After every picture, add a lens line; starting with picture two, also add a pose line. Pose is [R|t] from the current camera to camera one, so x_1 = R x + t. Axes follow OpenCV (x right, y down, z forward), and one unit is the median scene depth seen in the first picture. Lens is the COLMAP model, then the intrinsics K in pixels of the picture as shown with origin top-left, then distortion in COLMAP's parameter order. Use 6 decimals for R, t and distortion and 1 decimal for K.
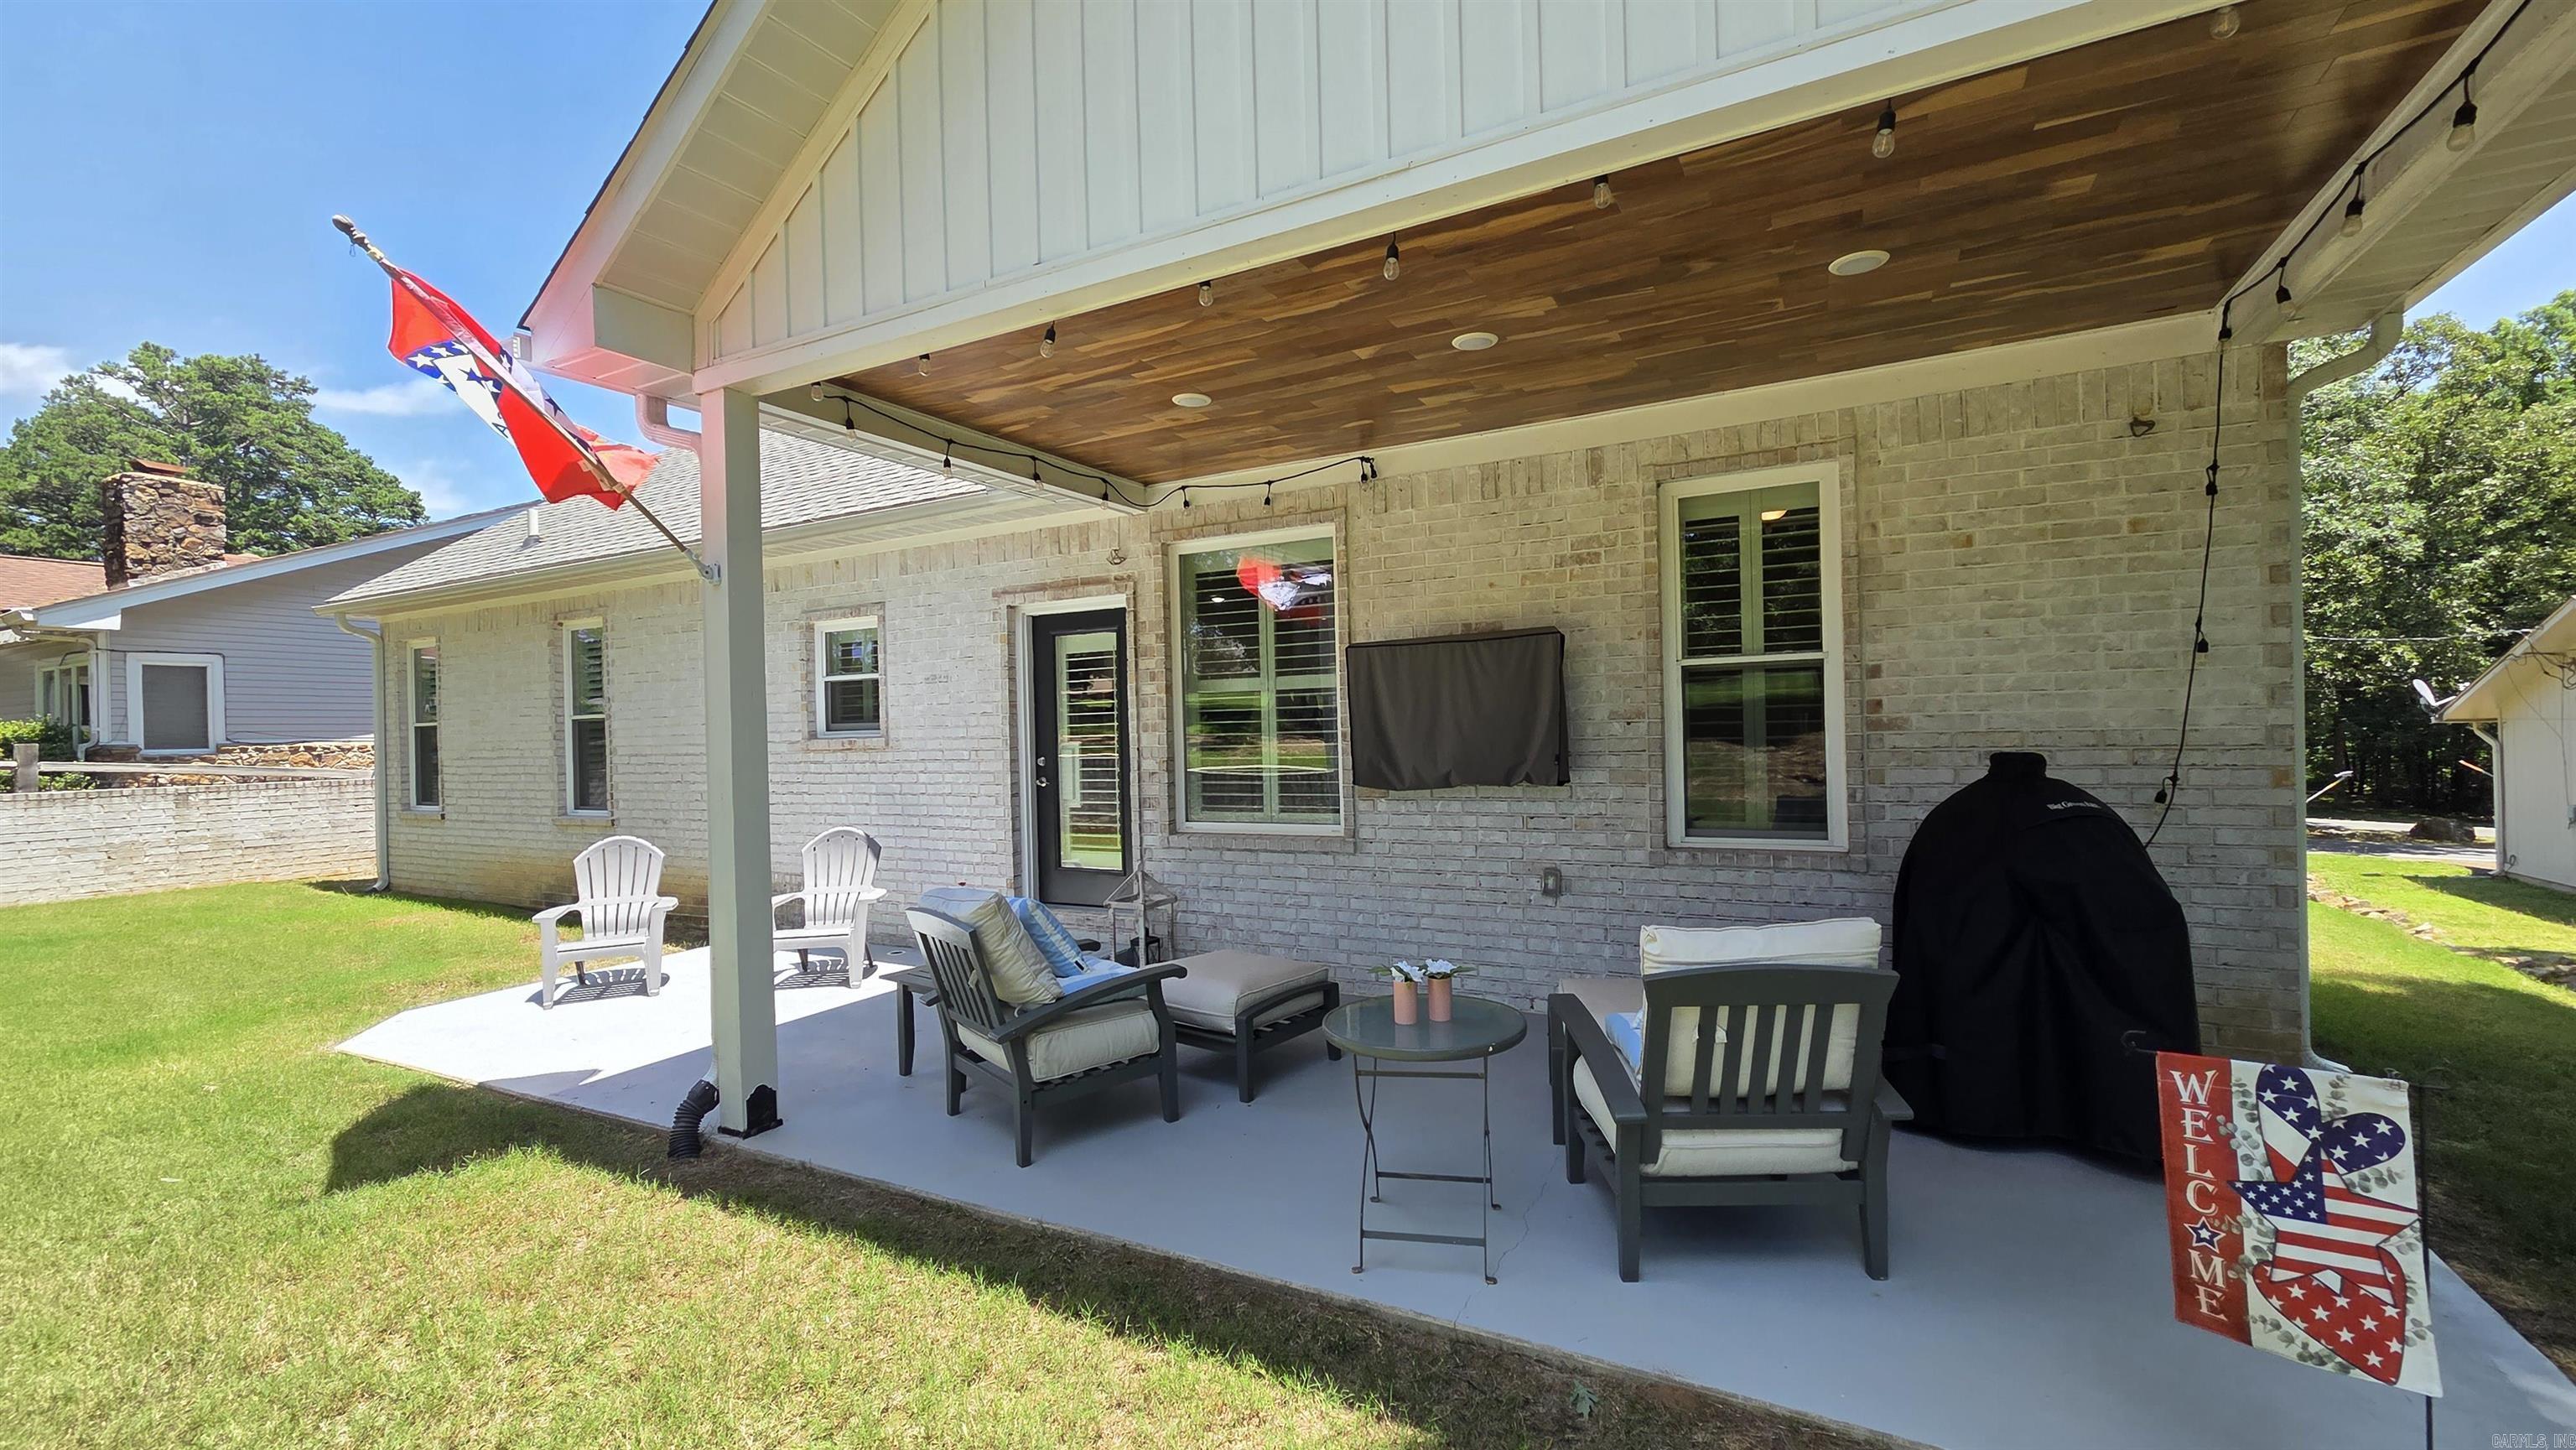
lens RADIAL K [[1056.1, 0, 1299.0], [0, 1056.1, 727.7], [0, 0, 1]] dist [0.003384, 0.000381]
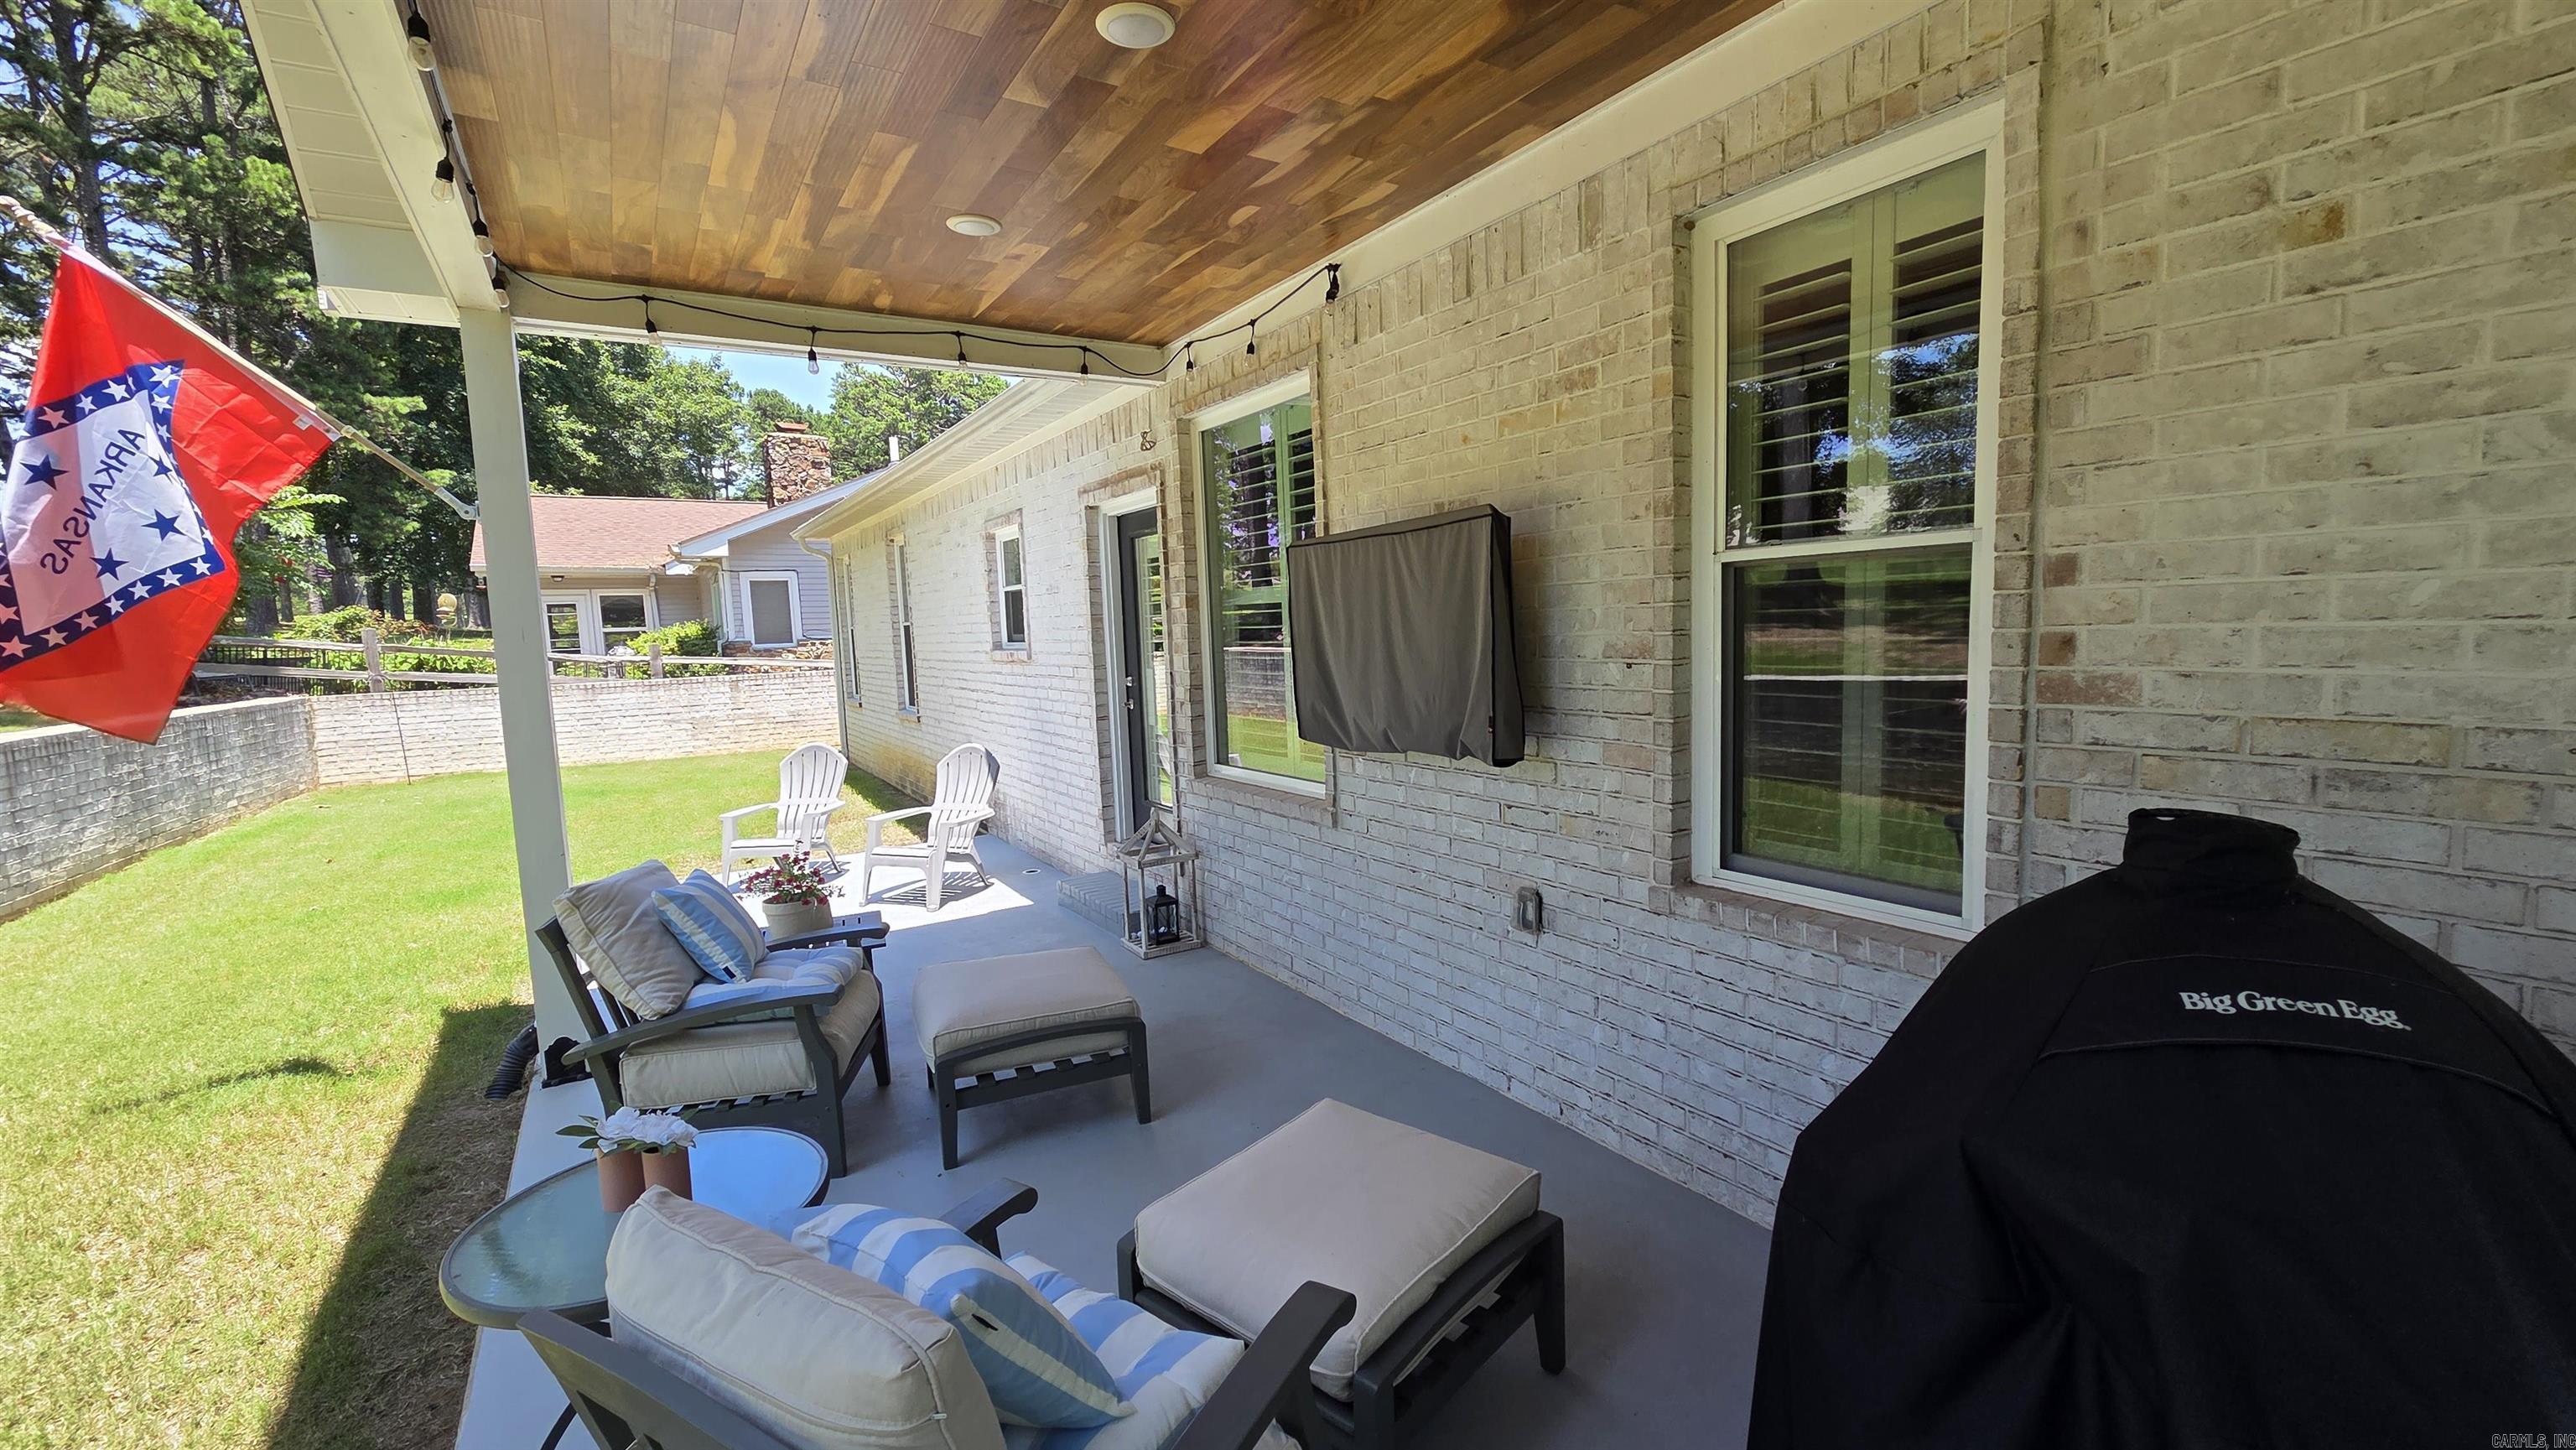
lens RADIAL K [[1058.7, 0, 1288.0], [0, 1058.7, 725.0], [0, 0, 1]] dist [0.010214, -0.002726]
pose [[0.870332, 0.040178, -0.490823, 0.432038], [0.016269, 0.993777, 0.110197, -0.038488], [0.492196, -0.103894, 0.864262, 0.397609]]
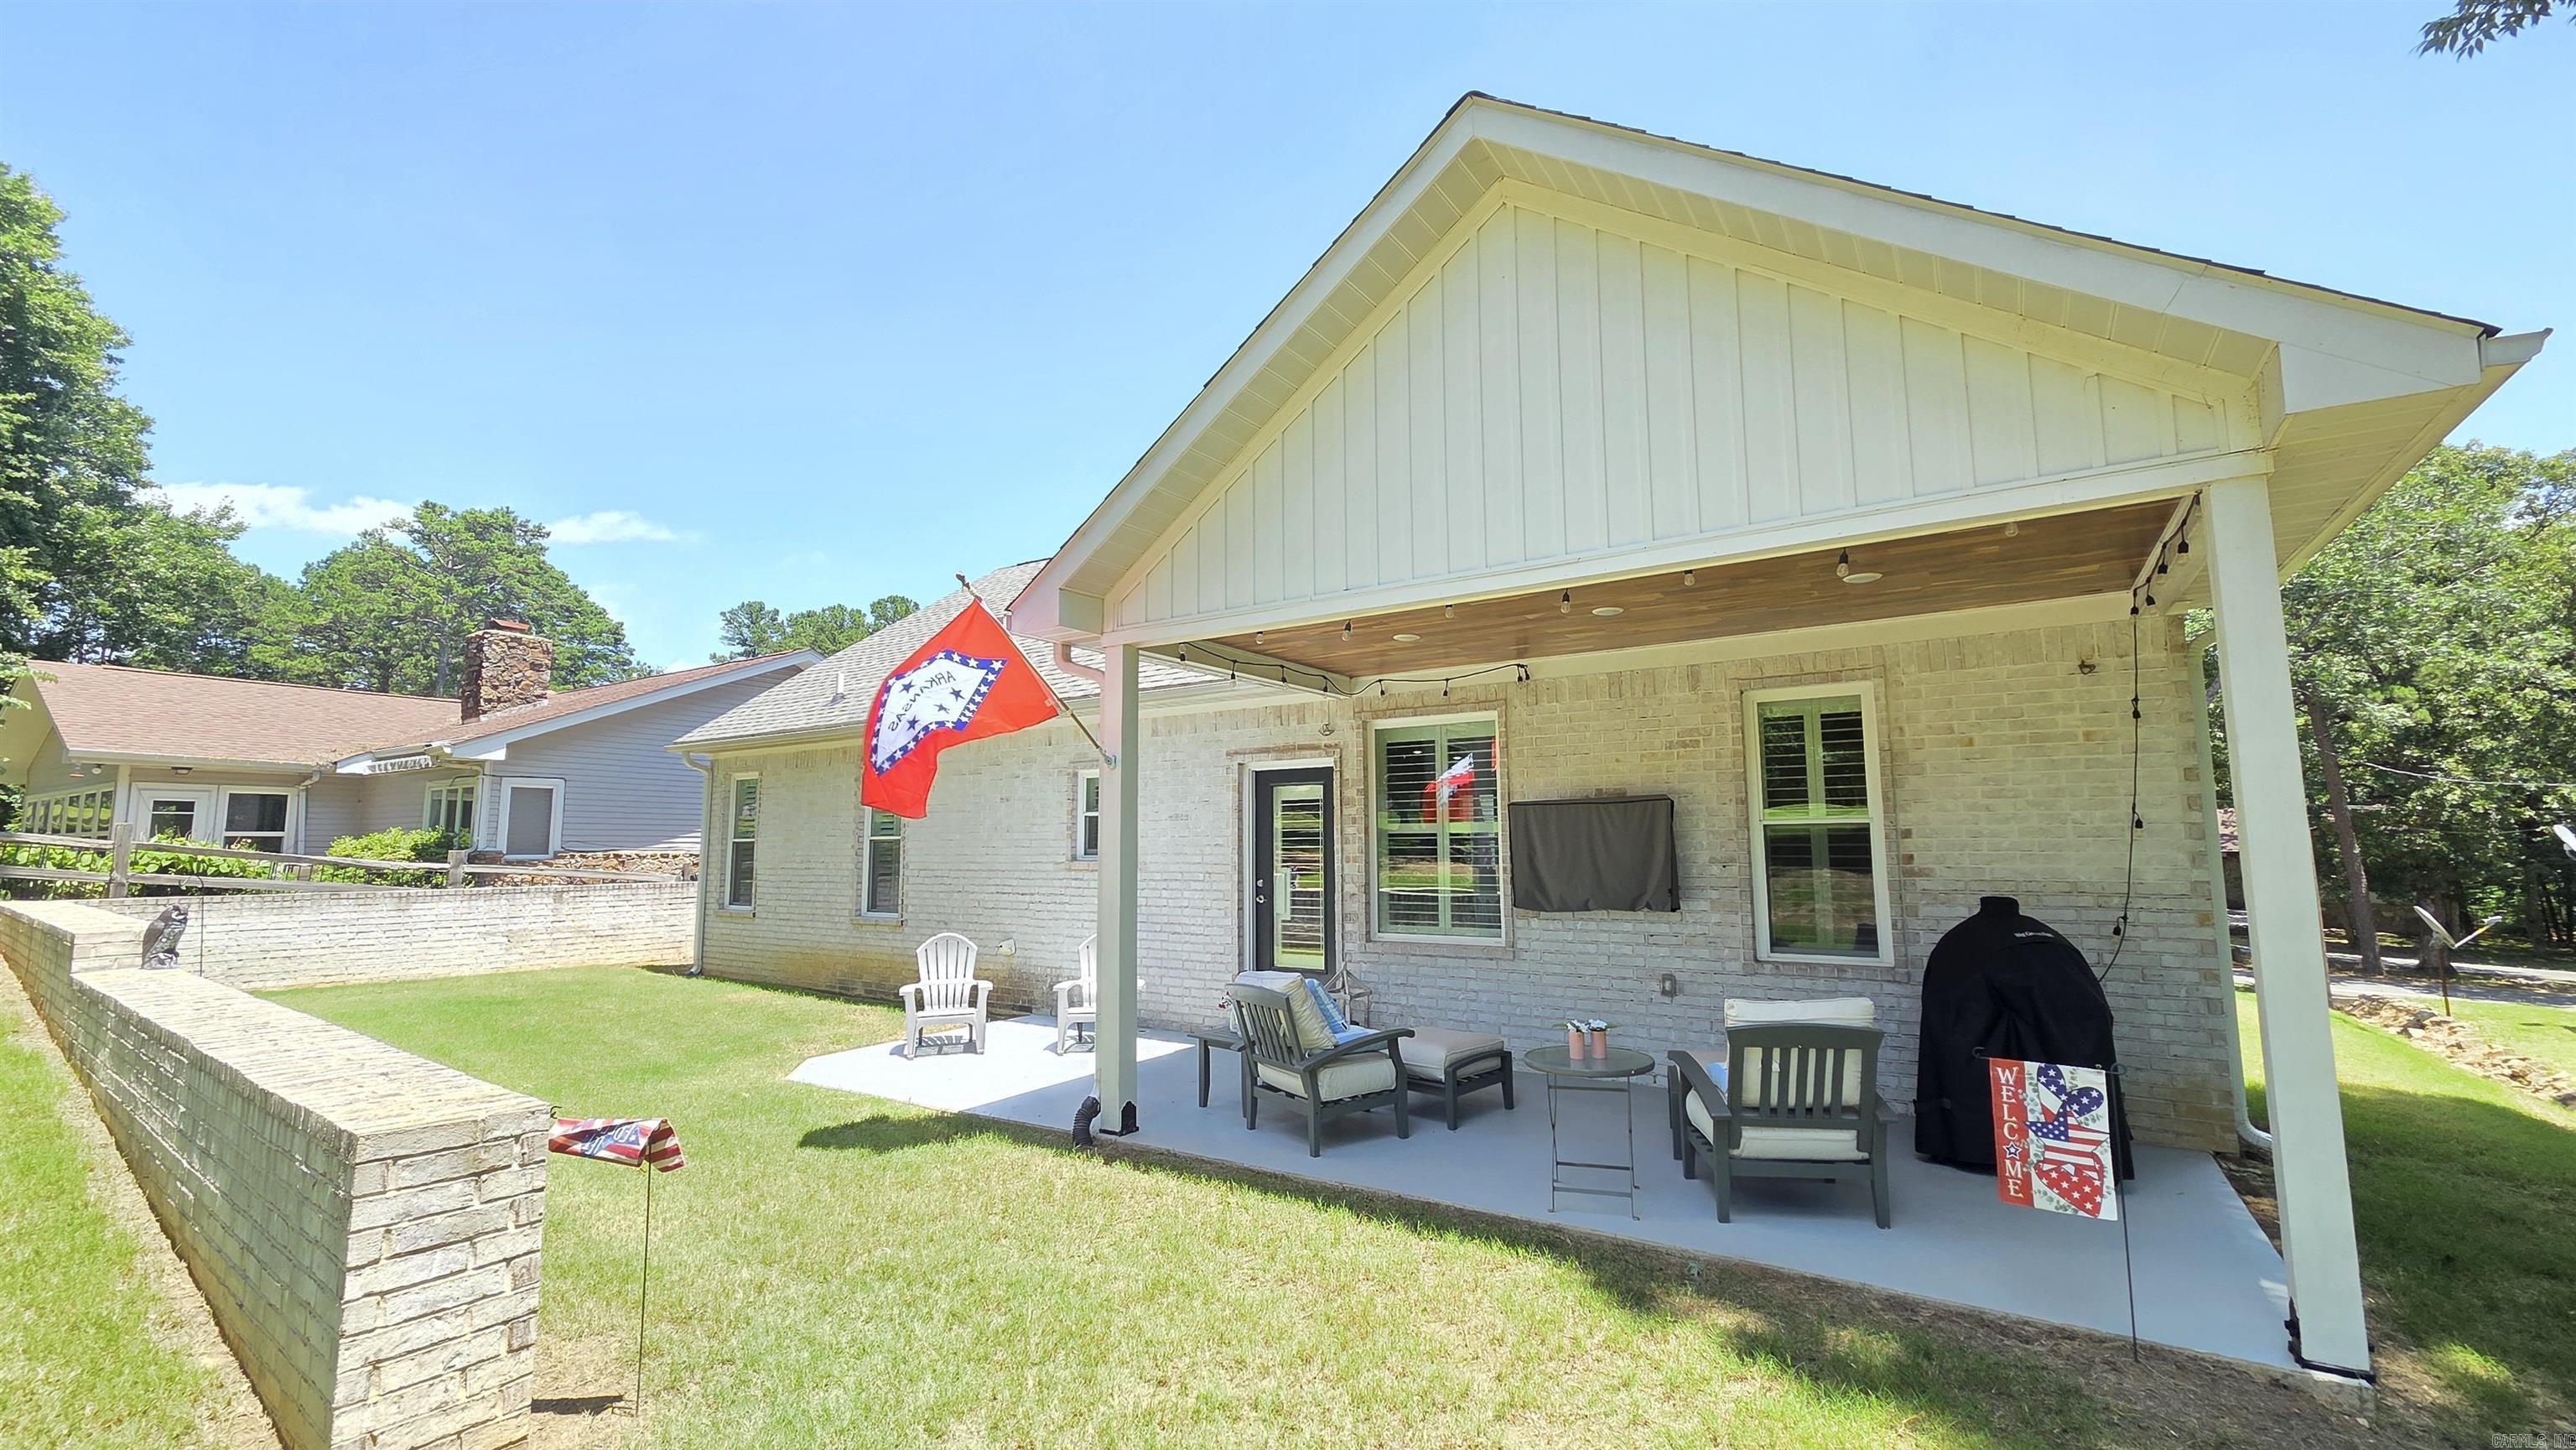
lens RADIAL K [[1051.8, 0, 1298.4], [0, 1051.8, 727.7], [0, 0, 1]] dist [0.006482, -0.000467]
pose [[0.995236, 0.007143, -0.097230, -0.100293], [-0.017796, 0.993866, -0.109146, -0.023605], [0.095854, 0.110356, 0.989259, -0.403529]]
